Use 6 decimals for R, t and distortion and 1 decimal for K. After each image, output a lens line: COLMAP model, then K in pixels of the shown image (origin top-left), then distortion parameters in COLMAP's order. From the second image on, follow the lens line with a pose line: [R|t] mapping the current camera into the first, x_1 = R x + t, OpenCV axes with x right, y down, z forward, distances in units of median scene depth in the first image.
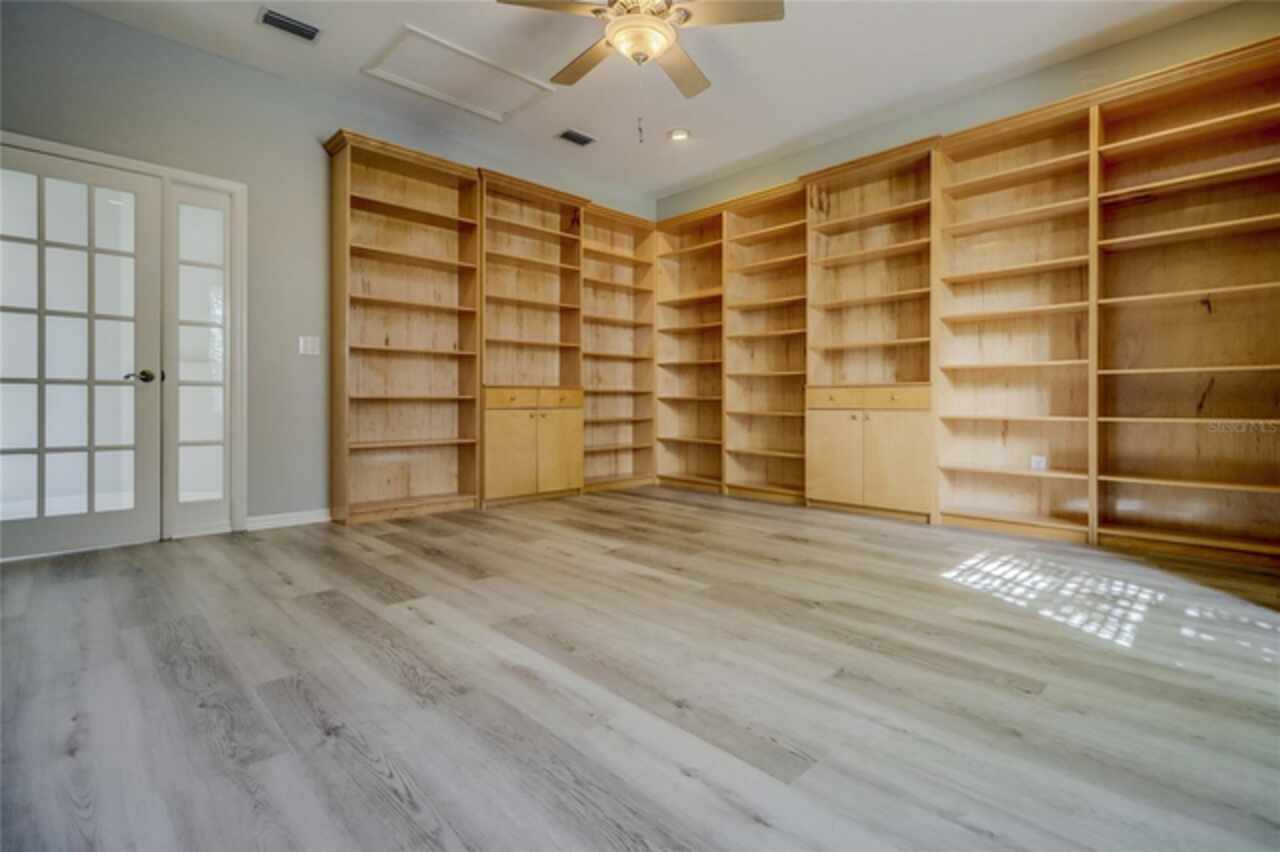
lens RADIAL K [[584.6, 0, 646.2], [0, 584.6, 401.8], [0, 0, 1]] dist [-0.002837, -0.000074]
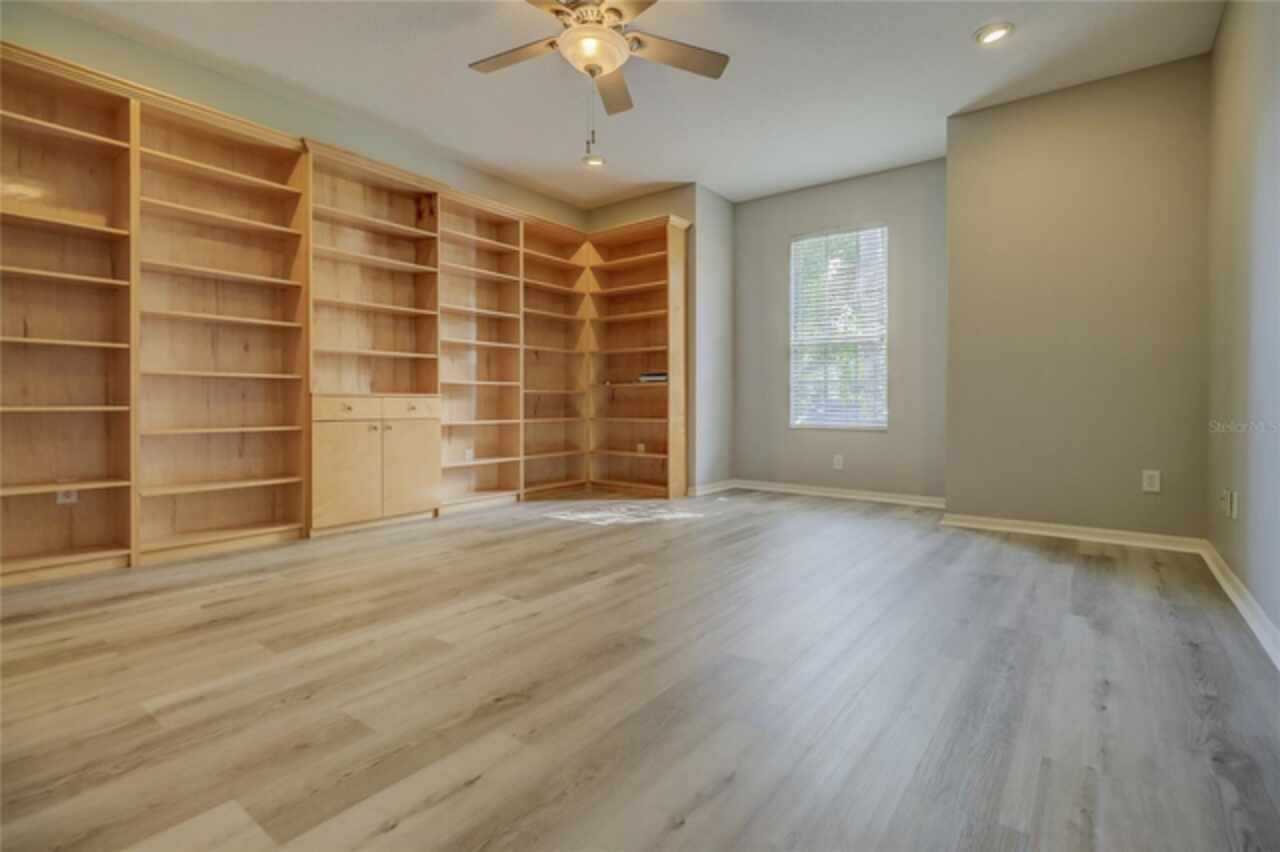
lens RADIAL K [[609.2, 0, 641.4], [0, 609.2, 402.2], [0, 0, 1]] dist [0.001749, 0.000105]
pose [[-0.141250, -0.002193, 0.989972, -0.608569], [0.003193, 0.999991, 0.002670, -0.015419], [-0.989969, 0.003538, -0.141242, 0.617126]]
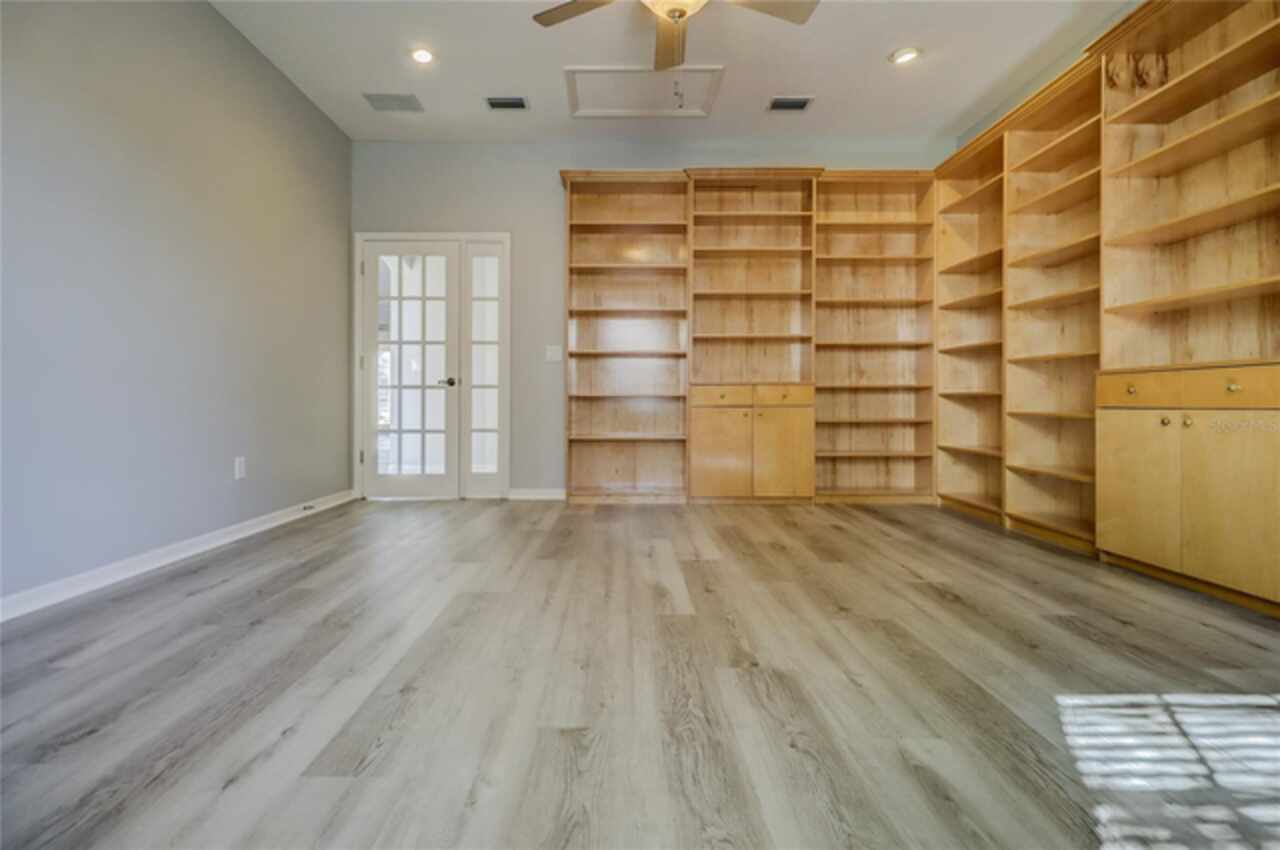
lens RADIAL K [[609.2, 0, 641.4], [0, 609.2, 401.2], [0, 0, 1]] dist [0.001749, 0.000105]
pose [[0.723782, -0.003560, -0.690020, 0.346779], [0.001540, 0.999993, -0.003544, 0.006201], [0.690027, 0.001503, 0.723782, 0.163375]]
